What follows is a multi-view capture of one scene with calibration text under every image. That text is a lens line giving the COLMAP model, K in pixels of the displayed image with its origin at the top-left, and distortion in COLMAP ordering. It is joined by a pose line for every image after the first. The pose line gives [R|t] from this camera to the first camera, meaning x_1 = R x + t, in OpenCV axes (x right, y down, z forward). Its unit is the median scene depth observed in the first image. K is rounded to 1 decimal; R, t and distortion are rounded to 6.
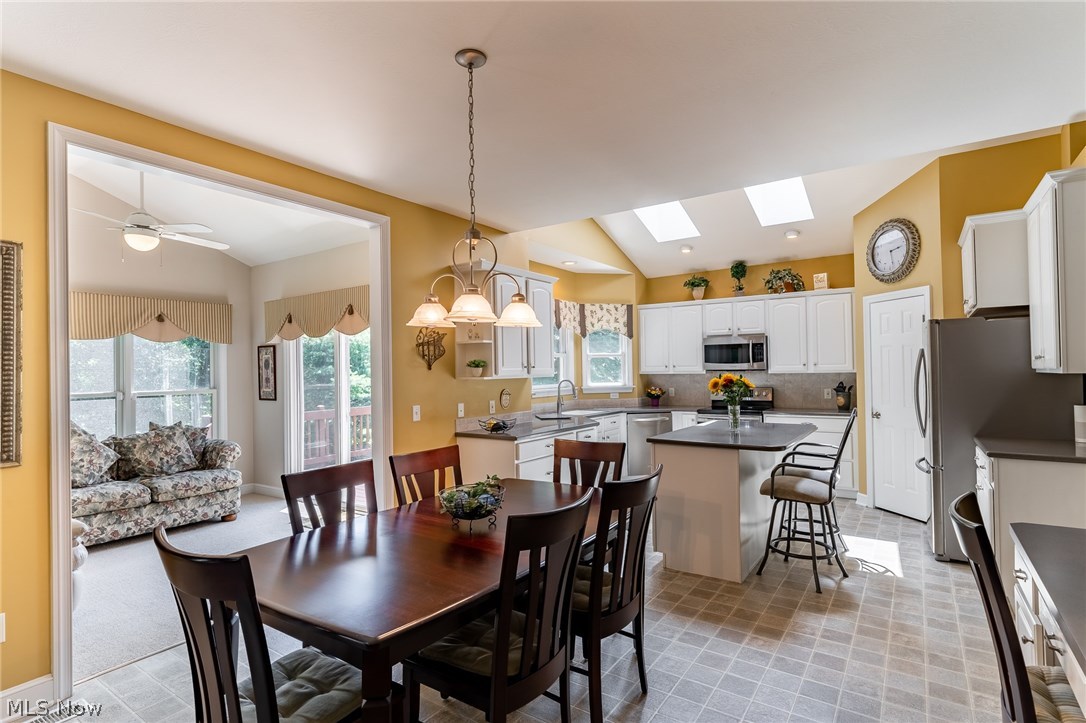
lens RADIAL K [[541.6, 0, 542.3], [0, 541.6, 363.5], [0, 0, 1]] dist [-0.005332, -0.000178]
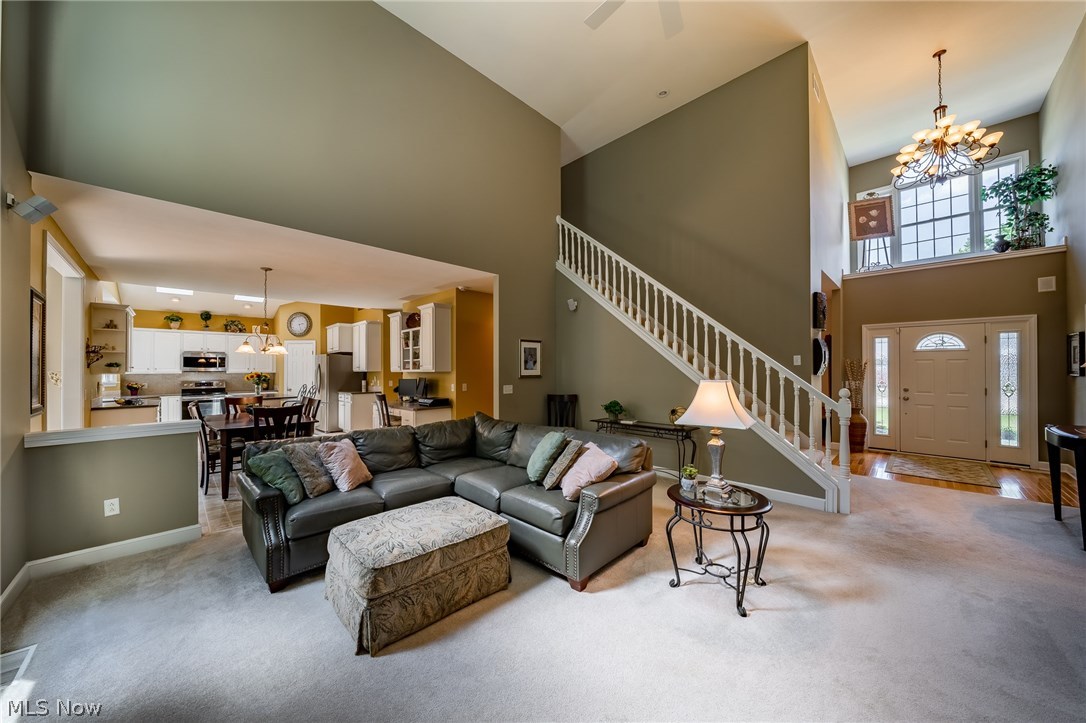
lens RADIAL K [[375.9, 0, 542.5], [0, 375.9, 361.5], [0, 0, 1]] dist [-0.006527, -0.000128]
pose [[0.172040, 0.031464, 0.984587, -0.696832], [-0.010160, 0.999493, -0.030165, 0.004988], [-0.985038, -0.004814, 0.172272, -0.335348]]
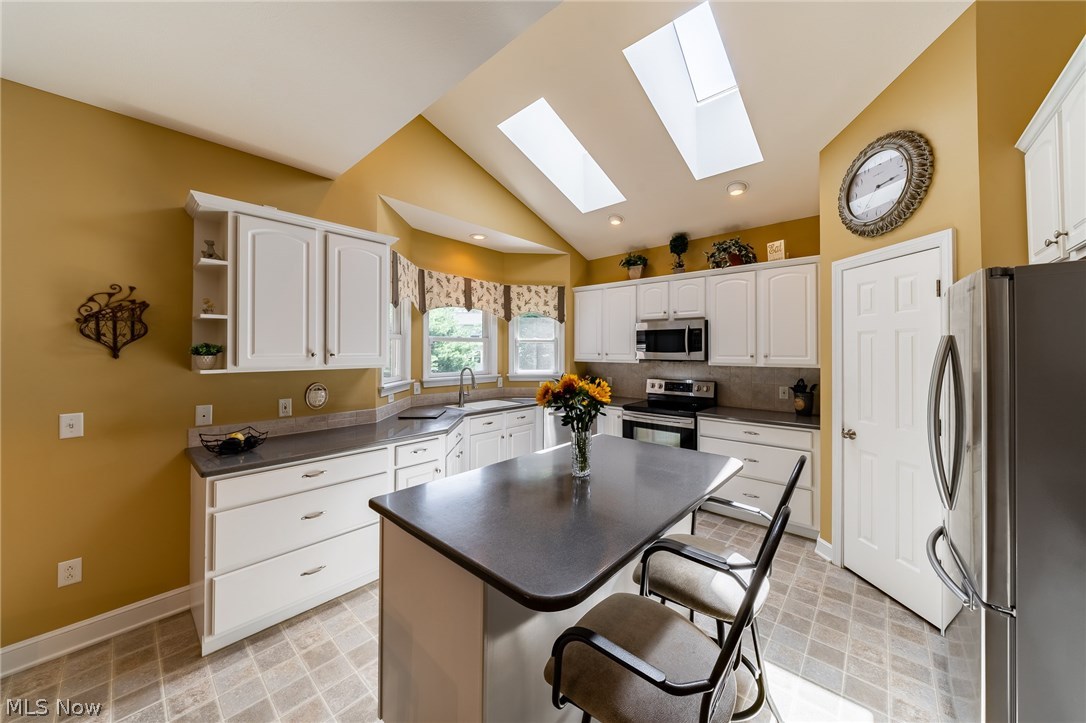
lens RADIAL K [[375.9, 0, 549.3], [0, 375.9, 348.0], [0, 0, 1]] dist [-0.006527, -0.000128]
pose [[0.992492, 0.016395, -0.121205, 0.244027], [-0.015906, 0.999861, 0.004999, -0.007147], [0.121270, -0.003033, 0.992615, 0.398064]]
